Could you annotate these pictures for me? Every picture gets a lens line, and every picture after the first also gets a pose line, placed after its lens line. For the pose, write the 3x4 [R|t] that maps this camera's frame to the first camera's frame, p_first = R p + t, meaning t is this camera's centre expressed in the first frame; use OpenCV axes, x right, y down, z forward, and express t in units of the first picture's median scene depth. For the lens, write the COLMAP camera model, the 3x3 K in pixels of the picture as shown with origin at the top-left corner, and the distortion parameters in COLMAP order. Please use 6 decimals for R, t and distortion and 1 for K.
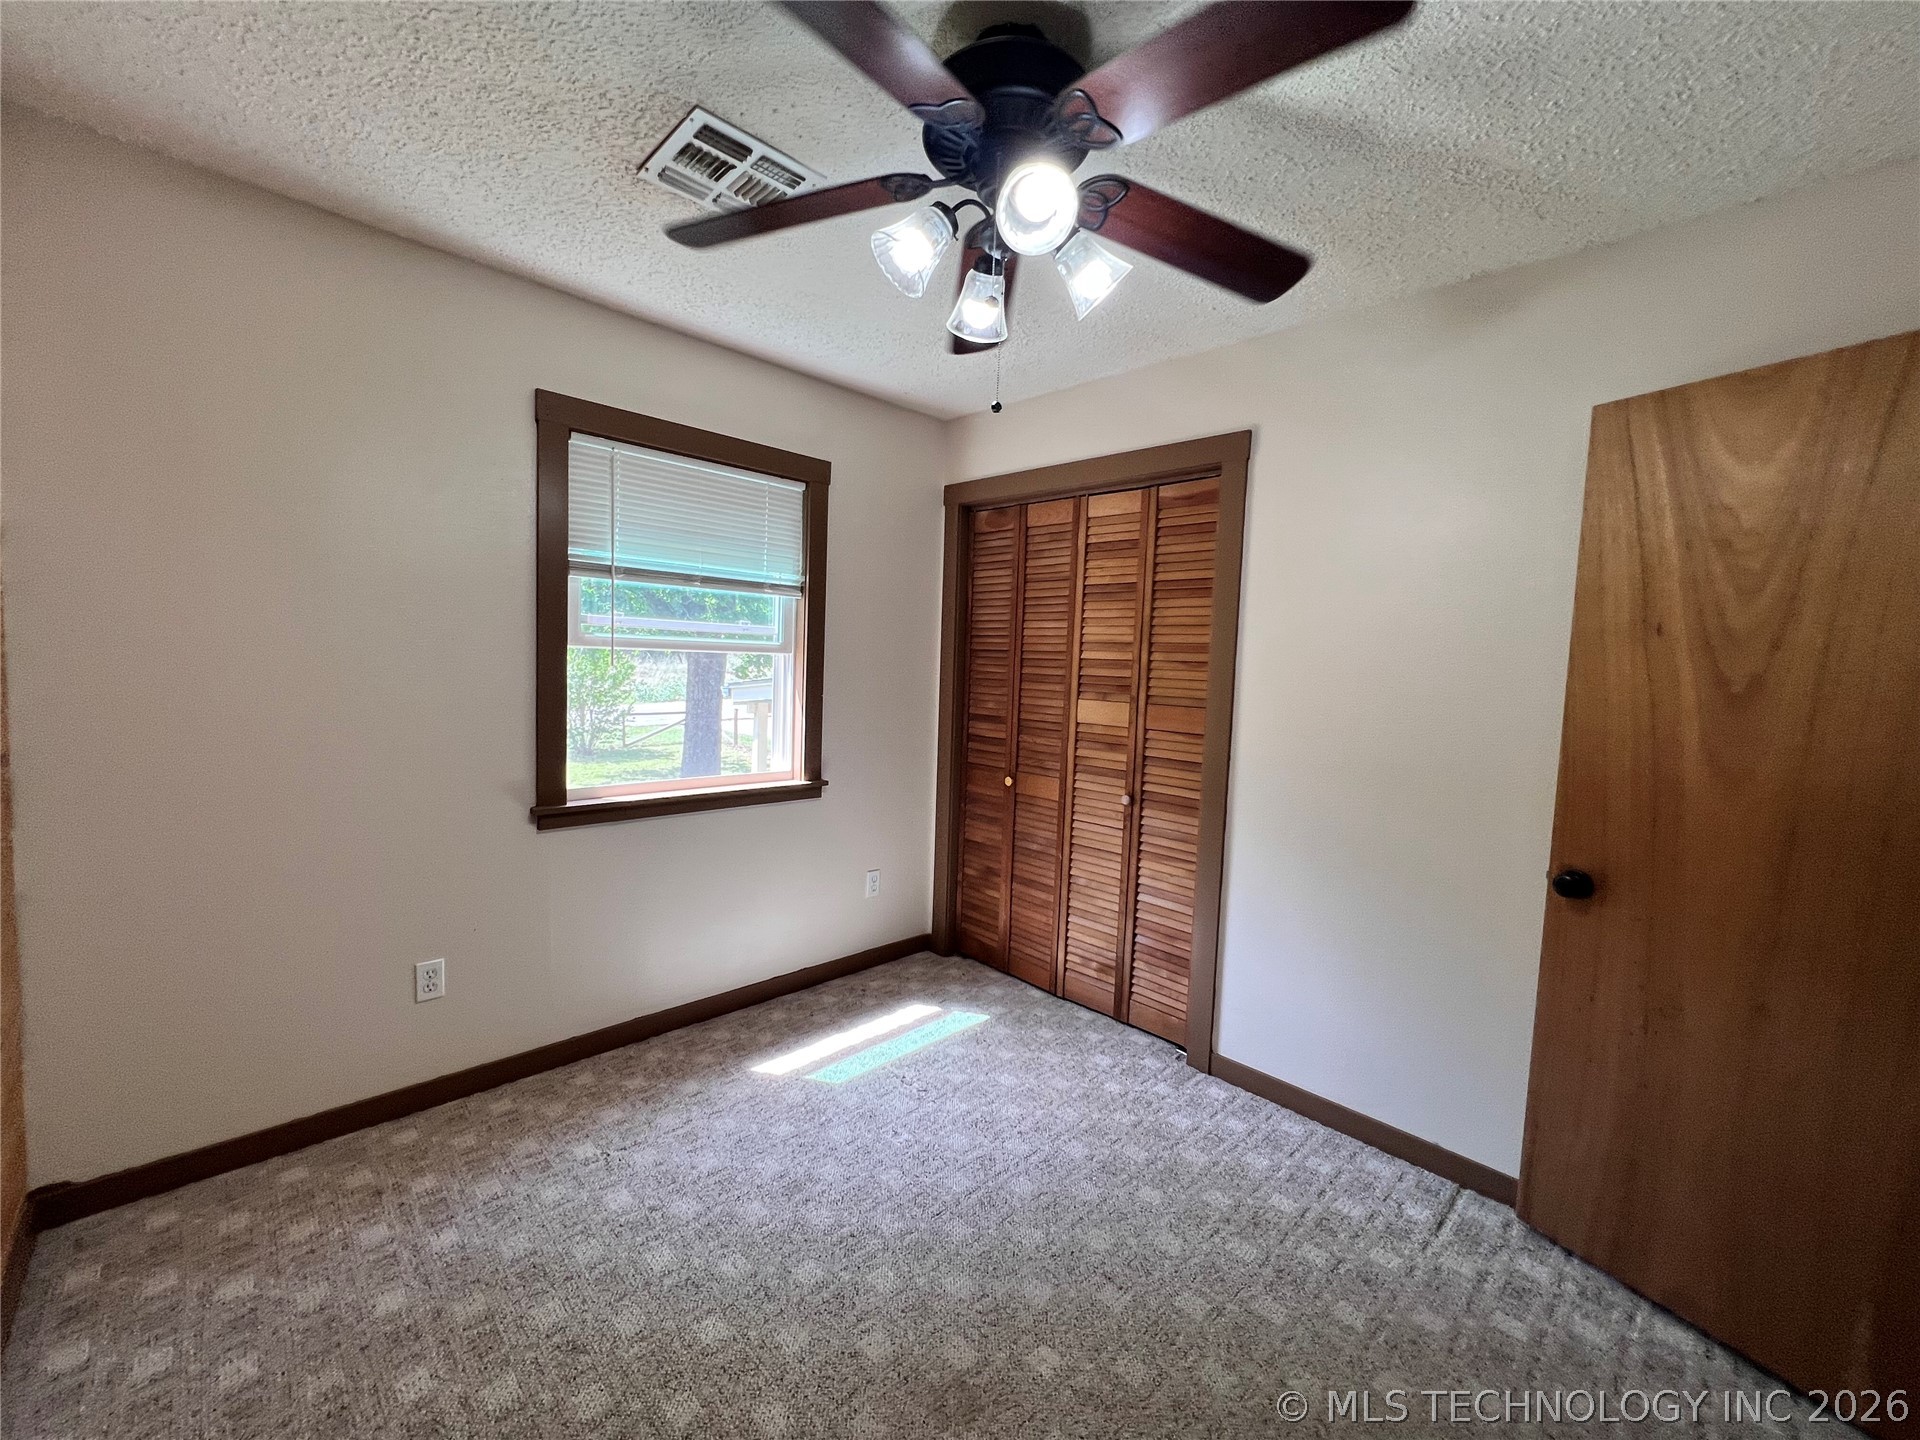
lens RADIAL K [[770.6, 0, 957.7], [0, 770.6, 712.8], [0, 0, 1]] dist [-0.001163, 0.000117]
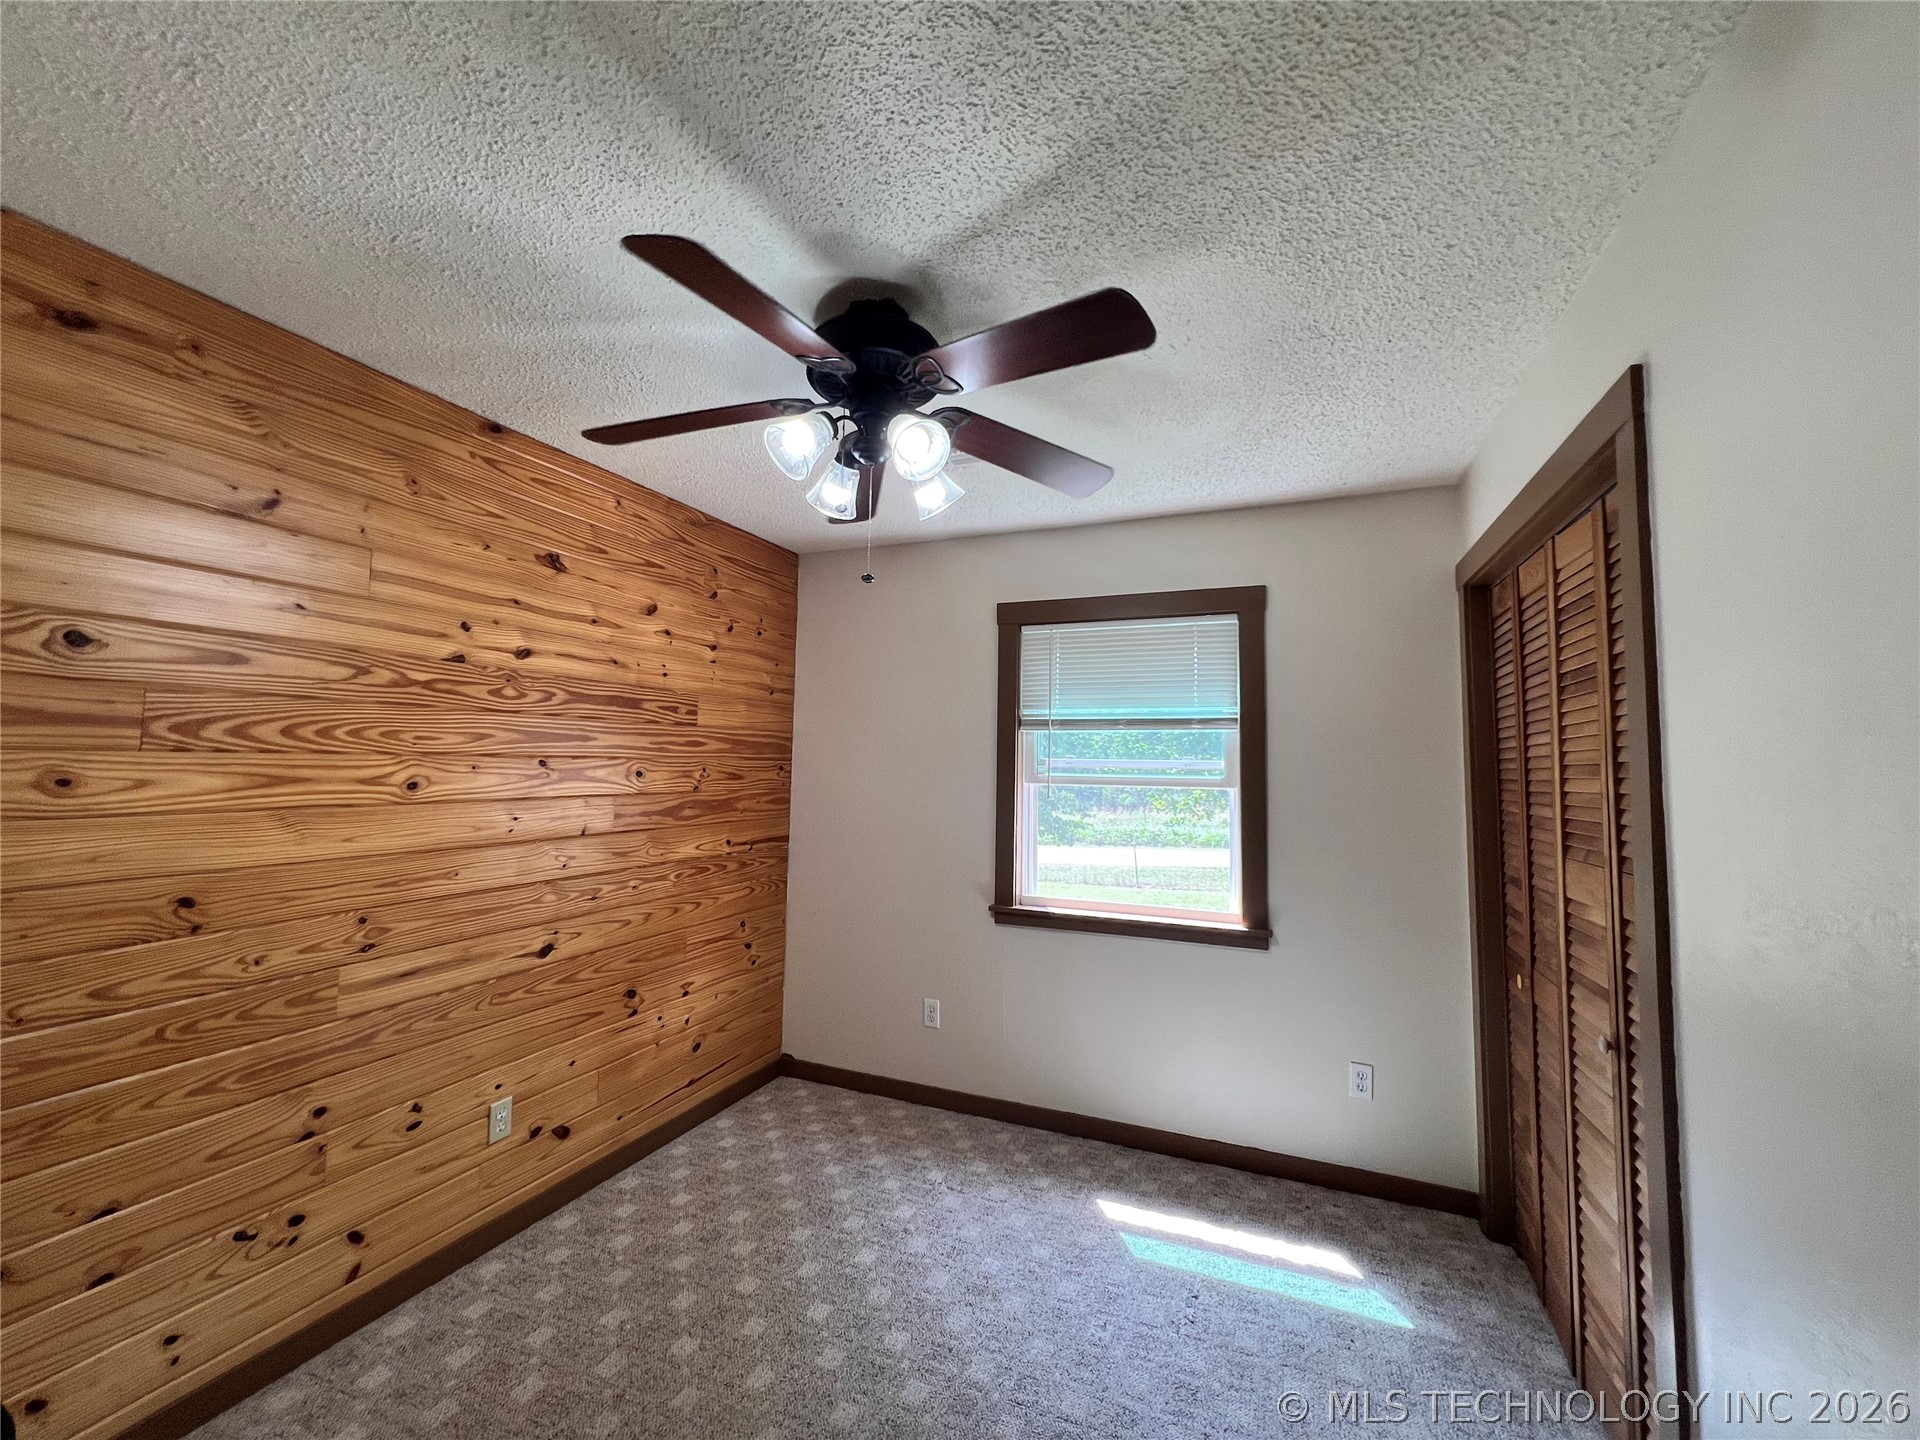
lens RADIAL K [[771.6, 0, 957.9], [0, 771.6, 712.9], [0, 0, 1]] dist [-0.002866, 0.001085]
pose [[0.387338, -0.098751, -0.916634, 0.597091], [-0.067339, 0.988561, -0.134955, -0.018903], [0.919475, 0.113998, 0.376258, 0.346293]]
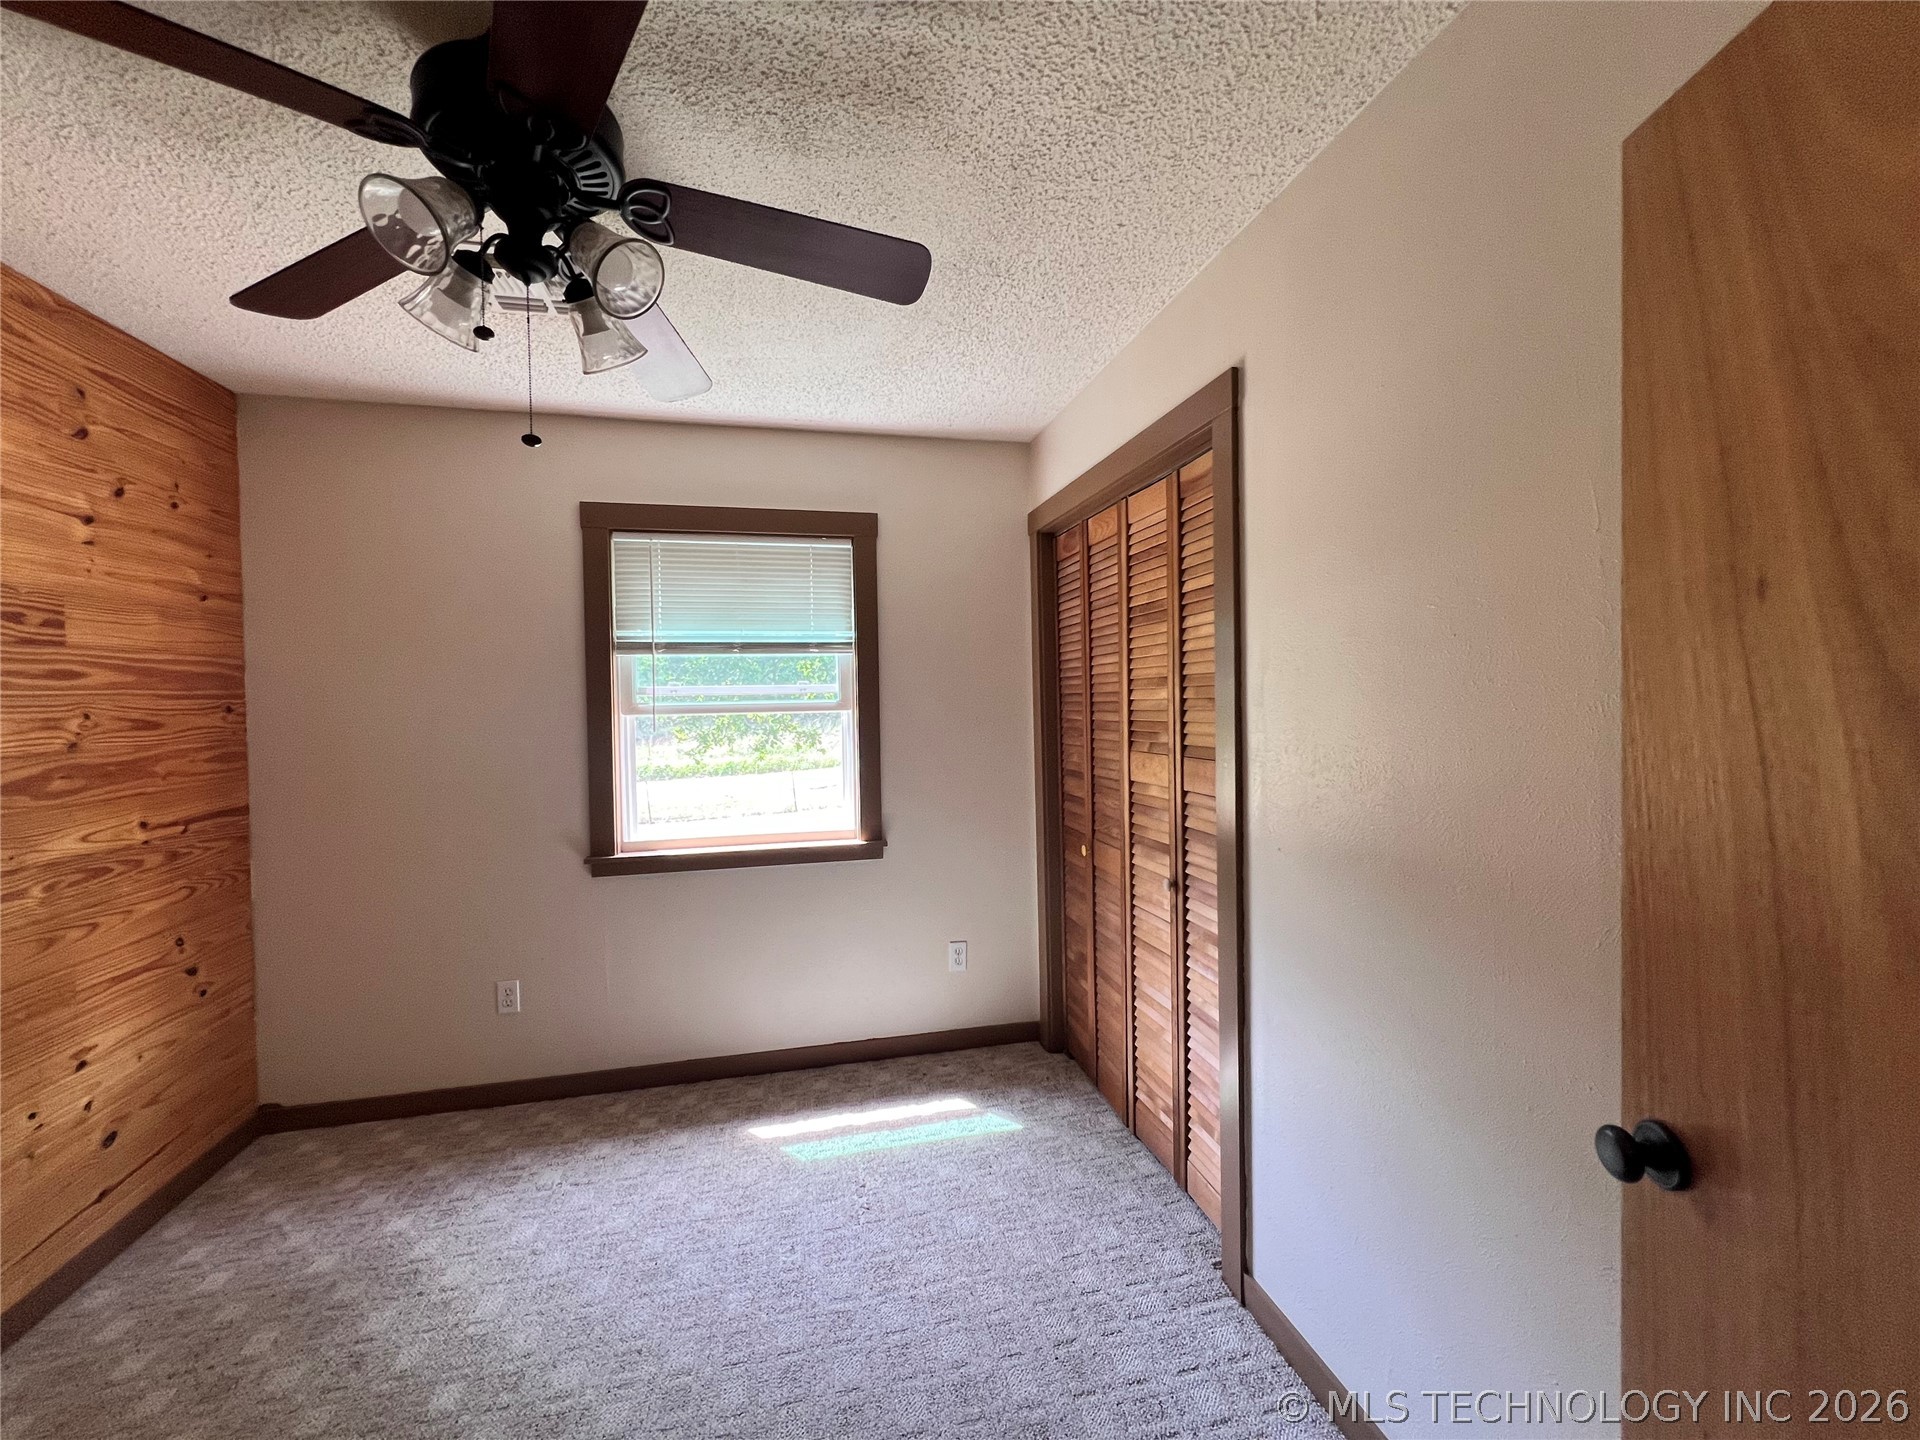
lens RADIAL K [[771.6, 0, 957.9], [0, 771.6, 712.9], [0, 0, 1]] dist [-0.002866, 0.001085]
pose [[0.853471, -0.044777, -0.519212, 0.461725], [0.014468, 0.997954, -0.062281, -0.011235], [0.520939, 0.045643, 0.852373, 0.253259]]
